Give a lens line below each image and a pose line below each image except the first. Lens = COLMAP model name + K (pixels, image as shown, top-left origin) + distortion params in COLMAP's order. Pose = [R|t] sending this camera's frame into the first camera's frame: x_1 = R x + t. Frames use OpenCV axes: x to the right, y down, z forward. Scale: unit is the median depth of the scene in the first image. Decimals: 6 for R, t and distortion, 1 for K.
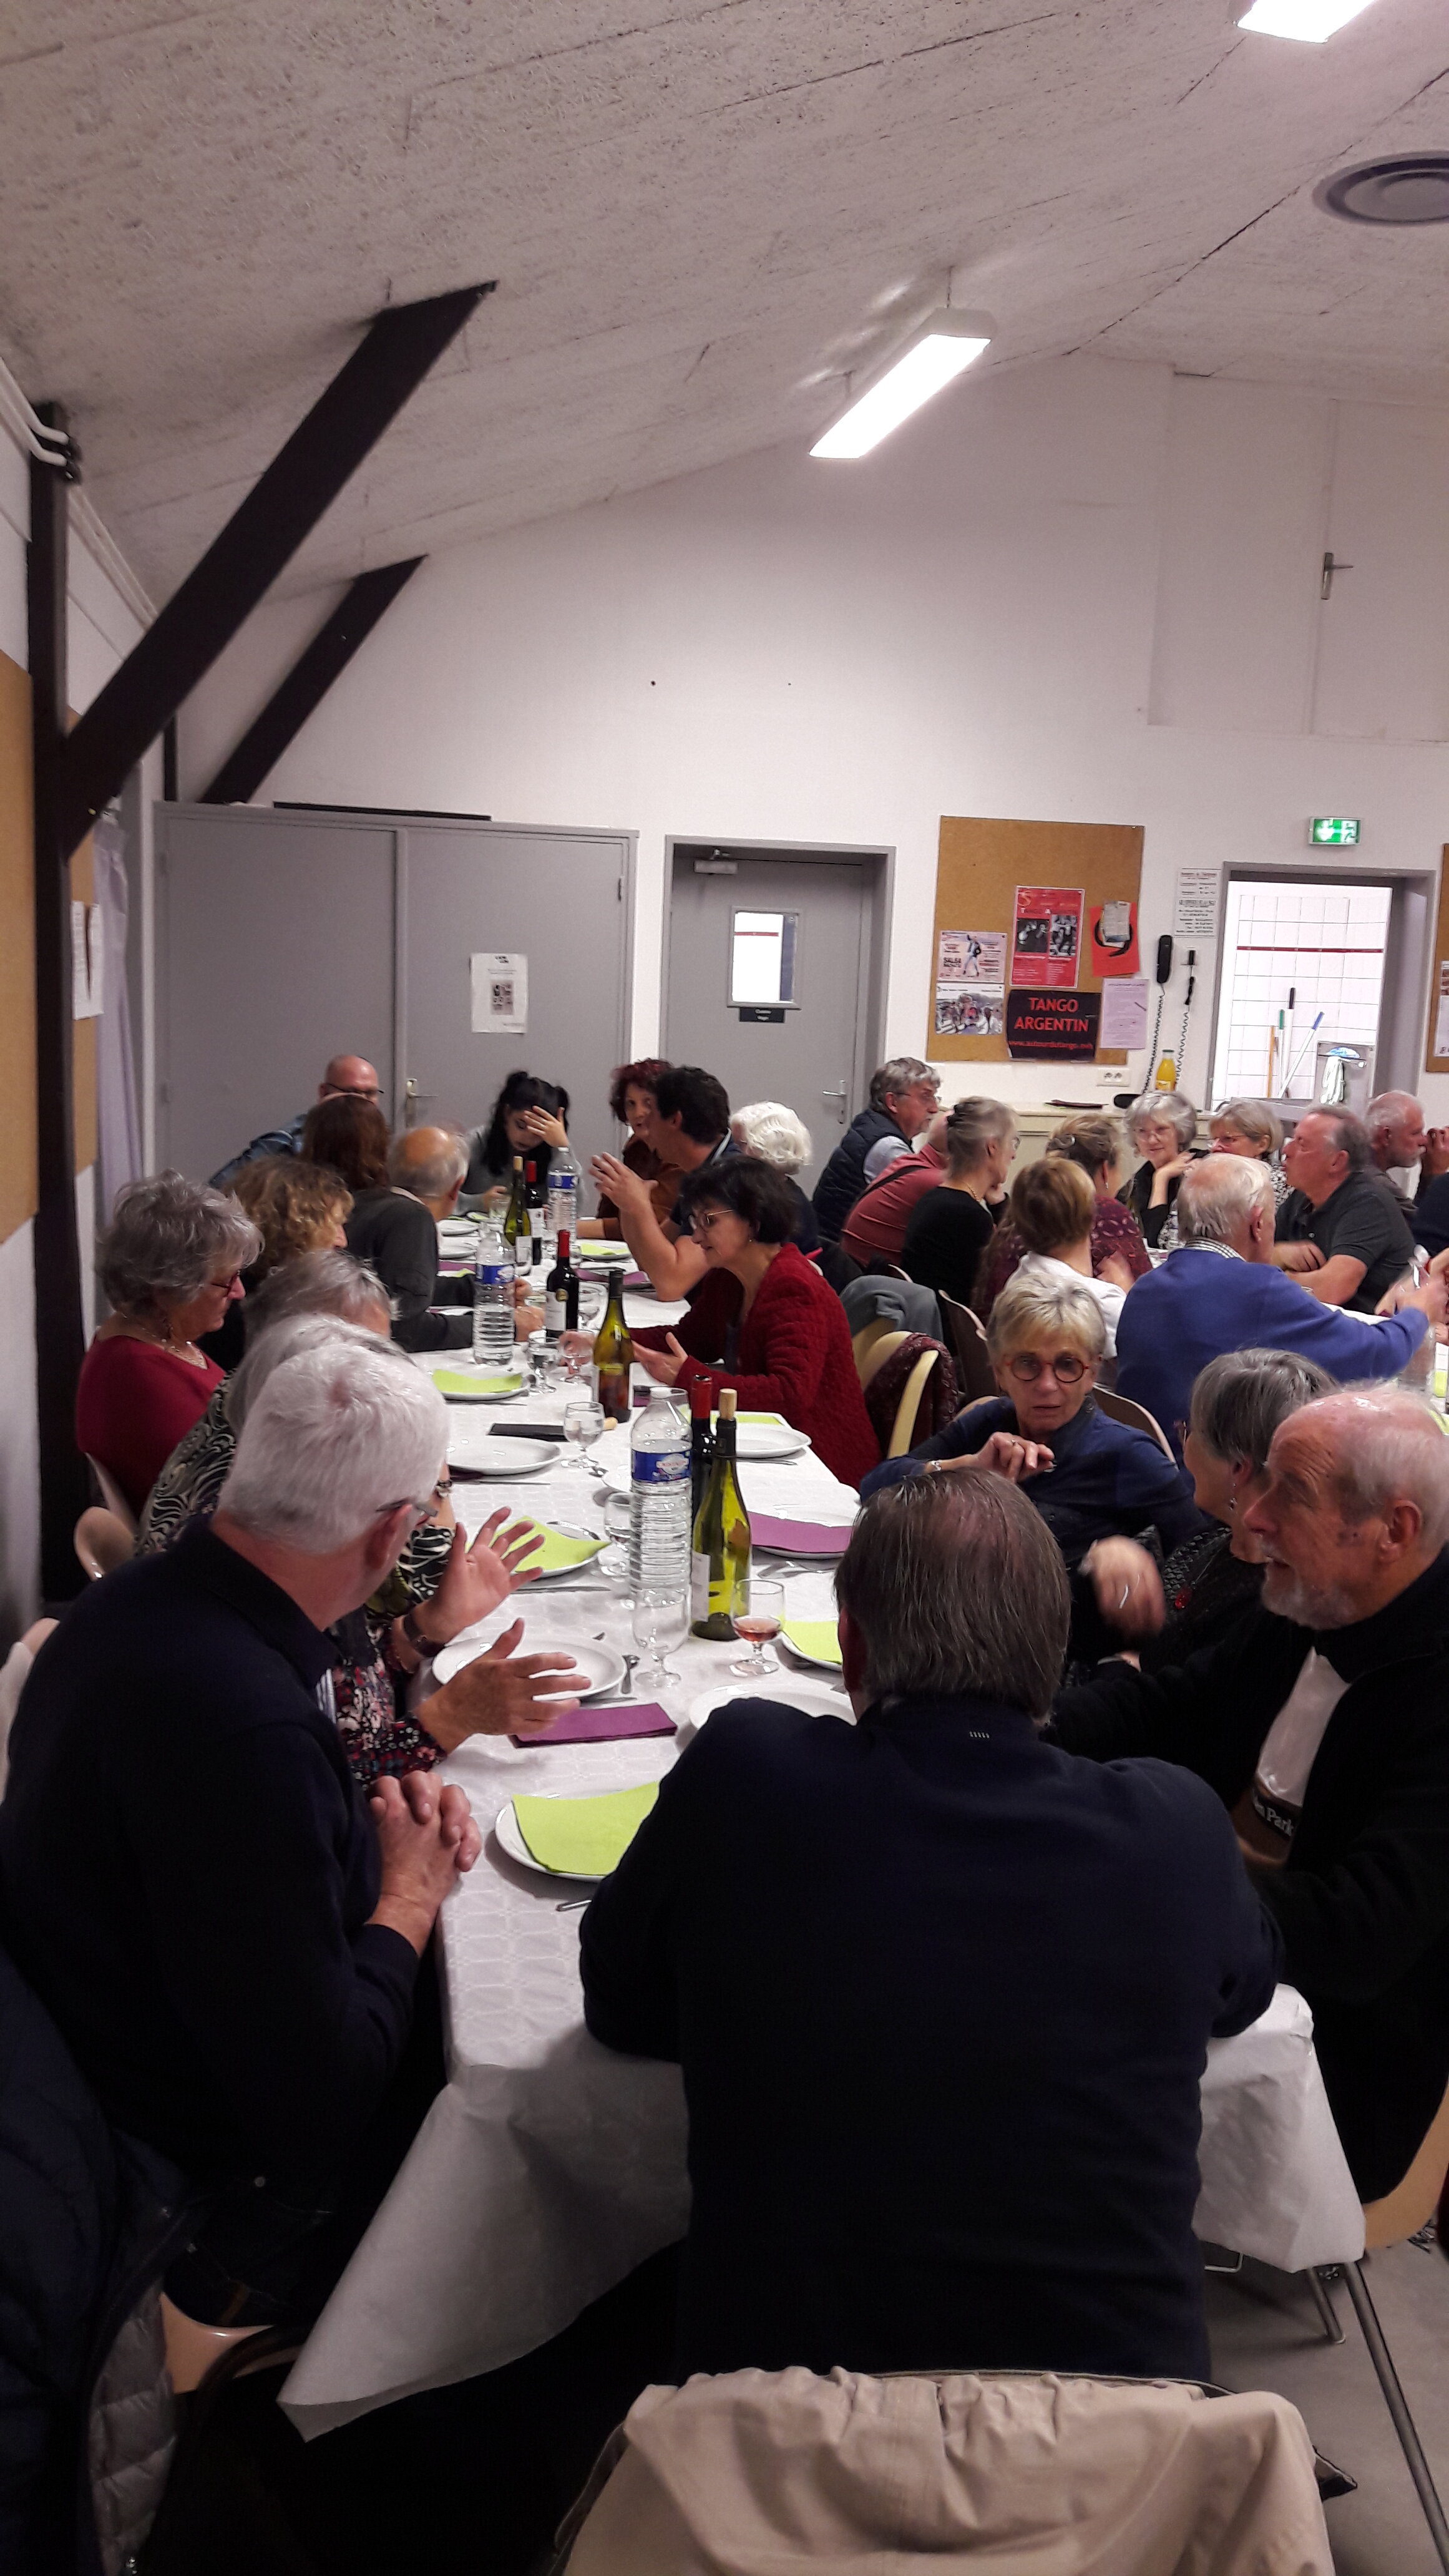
lens RADIAL K [[2068.0, 0, 724.5], [0, 2068.0, 1288.0], [0, 0, 1]] dist [0.271811, -0.851119]
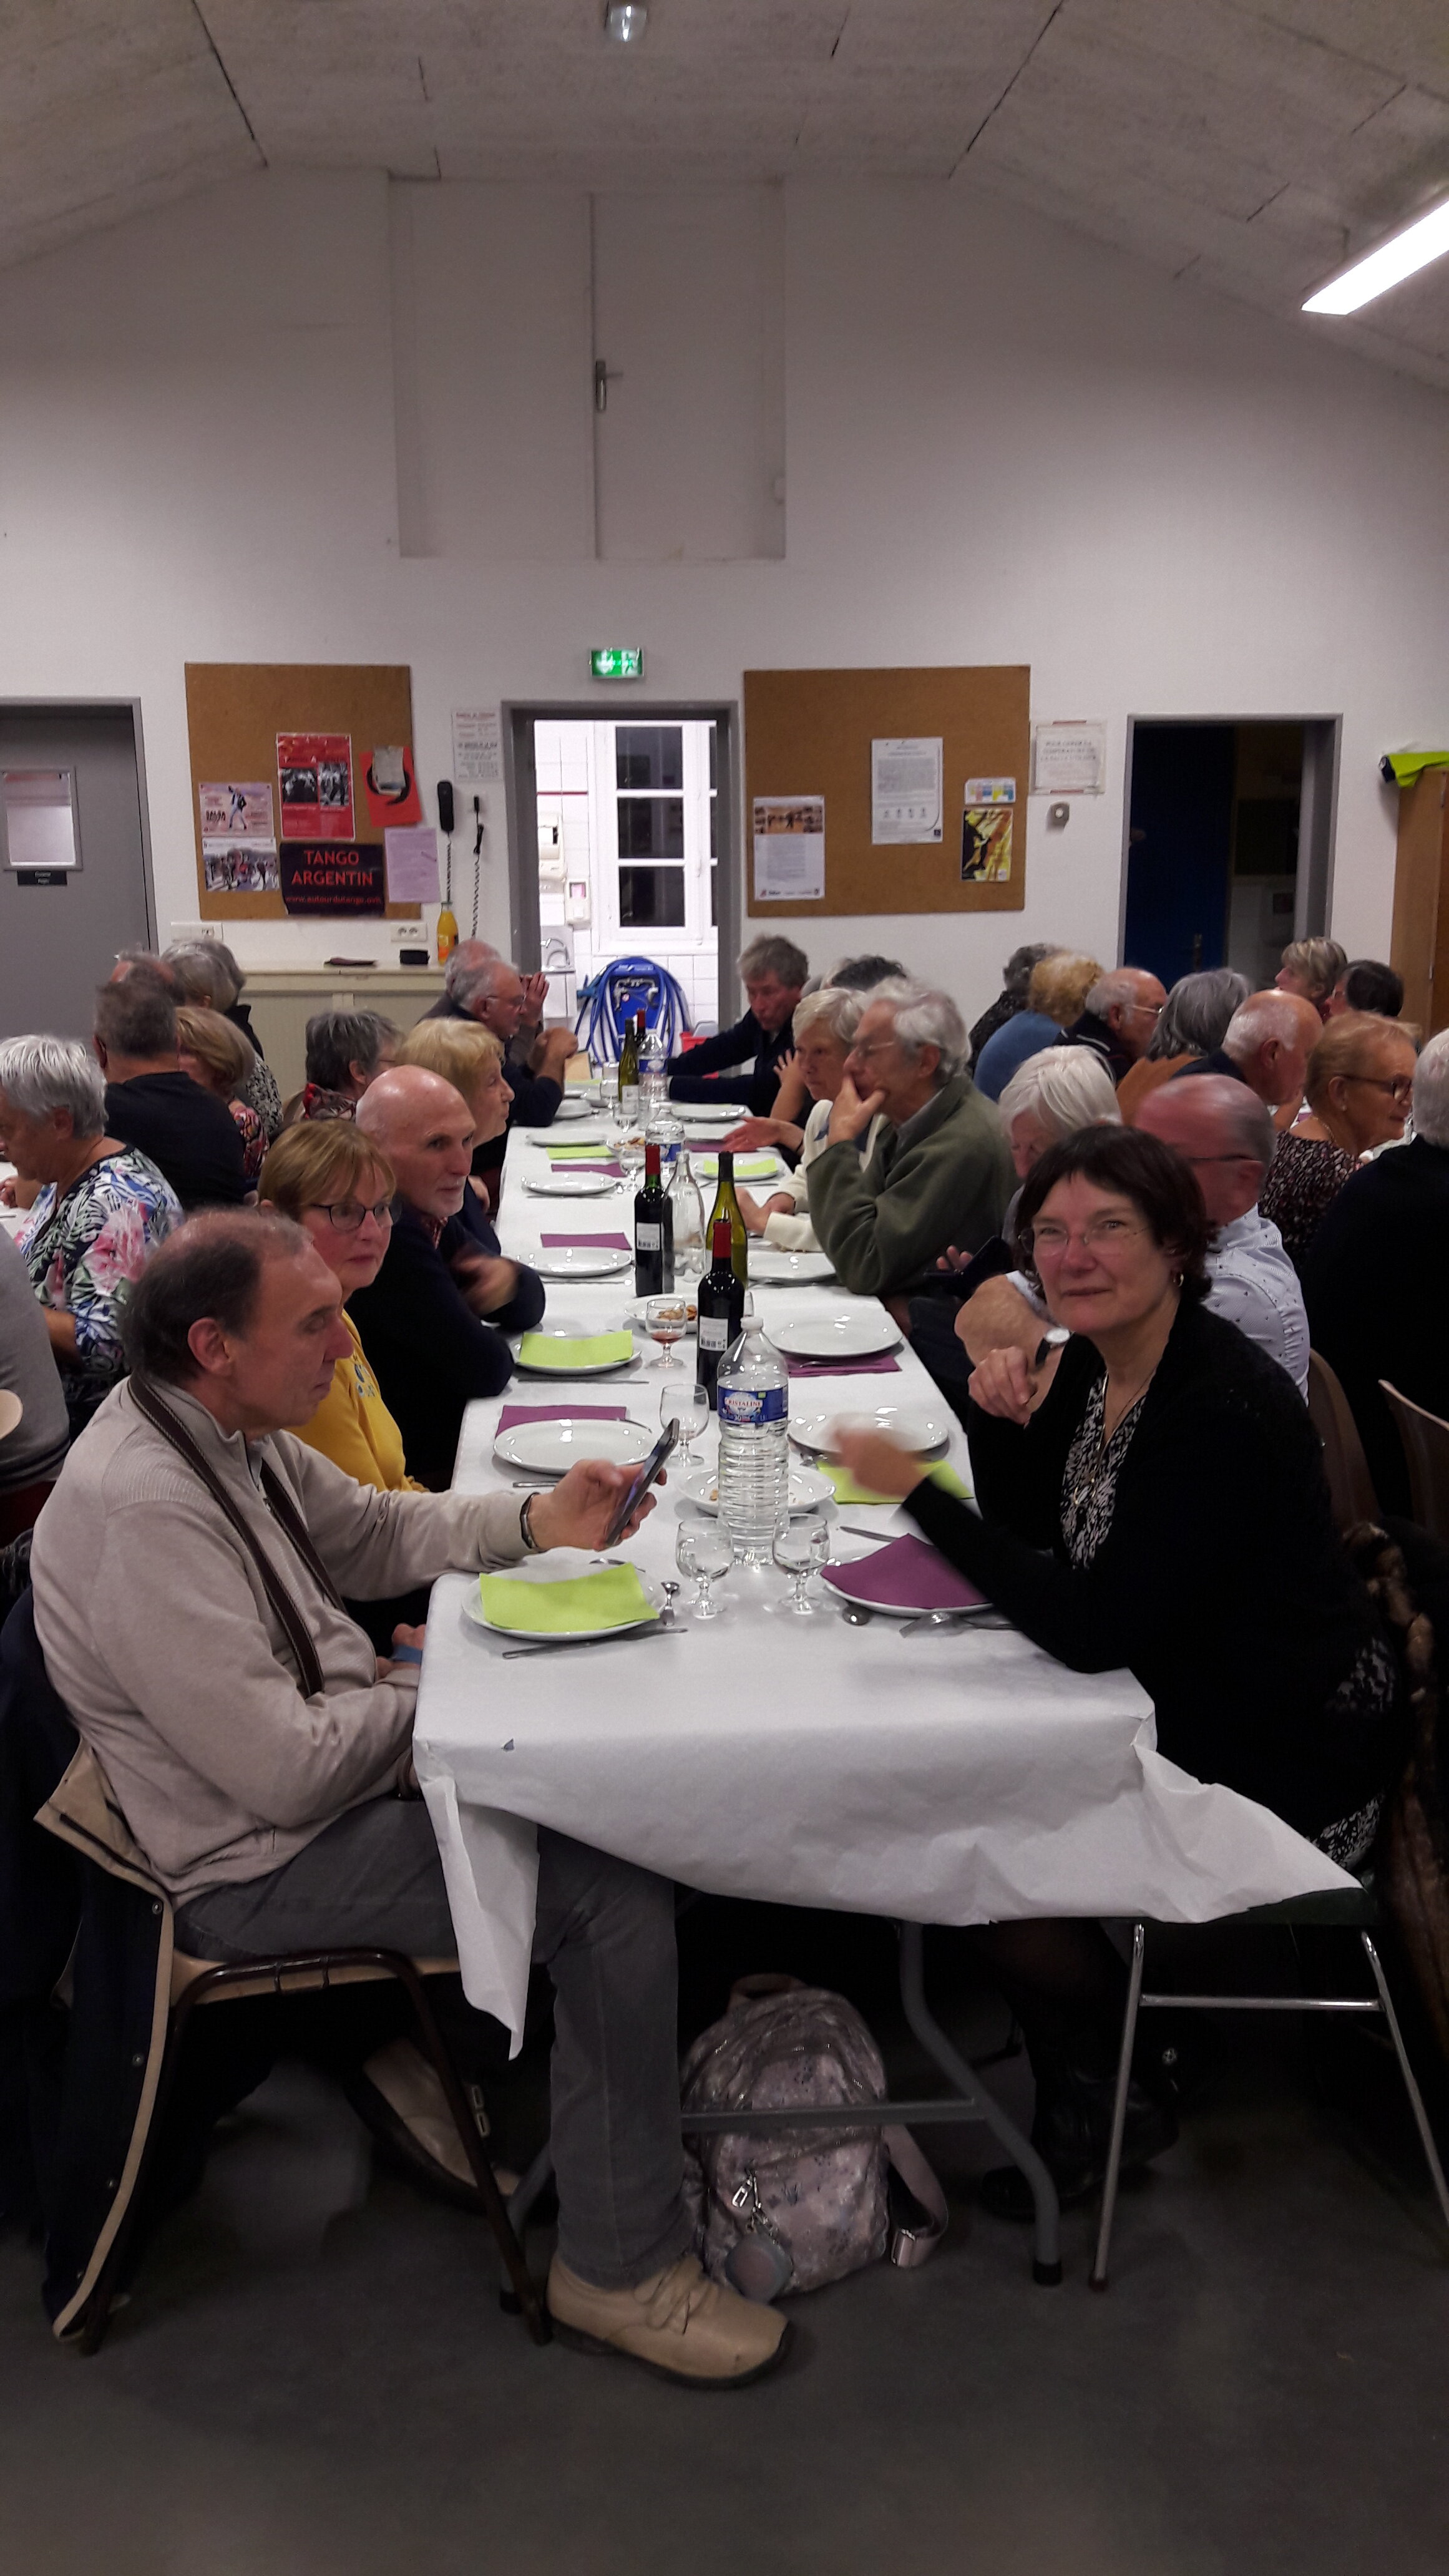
lens RADIAL K [[2013.1, 0, 724.5], [0, 2013.1, 1288.0], [0, 0, 1]] dist [0.254066, -0.764873]
pose [[0.994367, -0.024235, -0.103187, 0.430610], [0.030728, 0.997615, 0.061804, 0.009760], [0.101443, -0.064626, 0.992740, 0.068947]]
